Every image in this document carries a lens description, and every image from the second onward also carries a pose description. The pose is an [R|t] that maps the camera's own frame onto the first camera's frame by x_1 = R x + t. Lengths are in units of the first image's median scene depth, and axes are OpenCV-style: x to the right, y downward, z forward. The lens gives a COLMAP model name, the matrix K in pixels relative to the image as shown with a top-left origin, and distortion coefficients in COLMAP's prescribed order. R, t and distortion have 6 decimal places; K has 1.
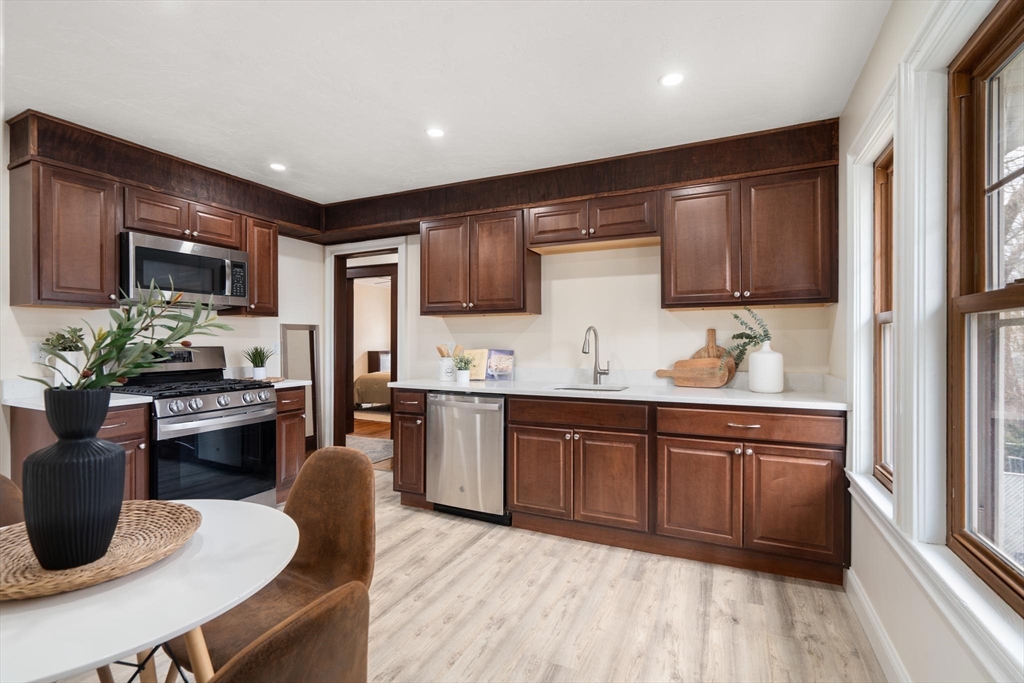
lens RADIAL K [[472.8, 0, 503.8], [0, 472.8, 340.1], [0, 0, 1]] dist [0.002207, 0.001262]
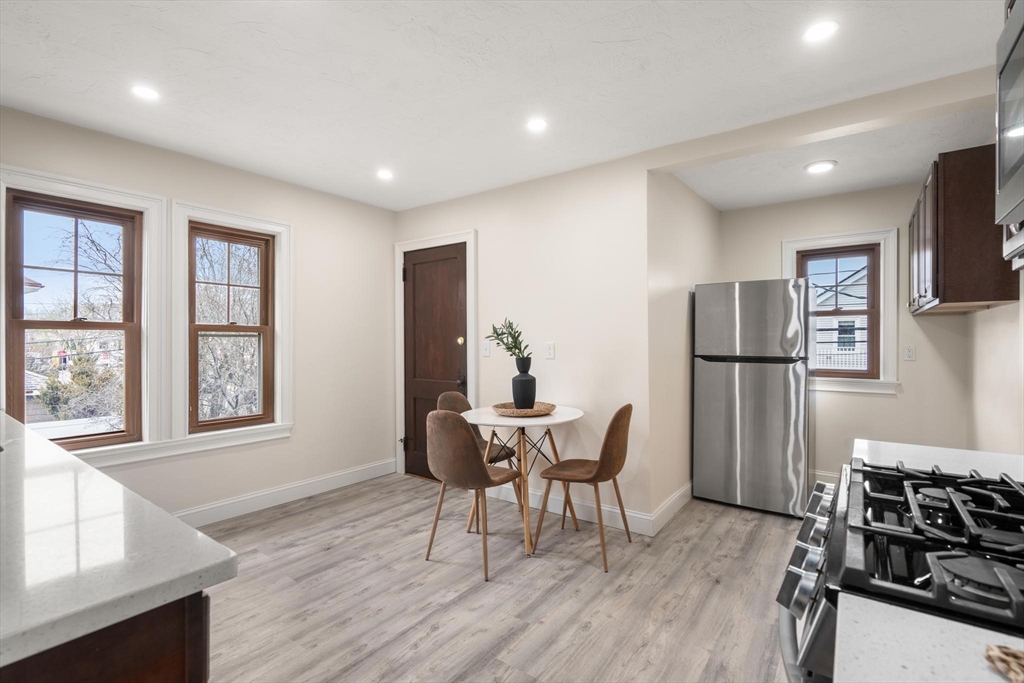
lens RADIAL K [[472.8, 0, 507.0], [0, 472.8, 342.8], [0, 0, 1]] dist [0.002207, 0.001262]
pose [[-0.981857, 0.001507, 0.189614, -0.462475], [0.001728, 0.999998, 0.001003, 0.002536], [-0.189613, 0.001312, -0.981858, 1.377578]]
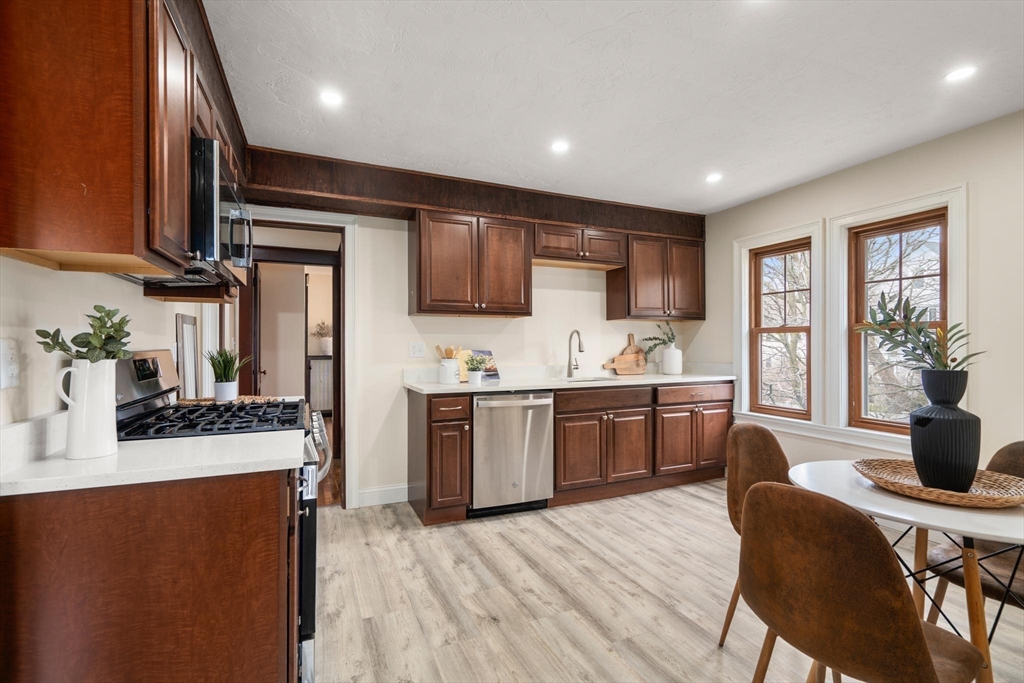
lens RADIAL K [[472.8, 0, 518.5], [0, 472.8, 342.3], [0, 0, 1]] dist [0.002207, 0.001262]
pose [[0.638775, 0.002890, 0.769388, -0.949490], [0.000379, 0.999992, -0.004071, 0.008095], [-0.769393, 0.002893, 0.638769, 0.360621]]
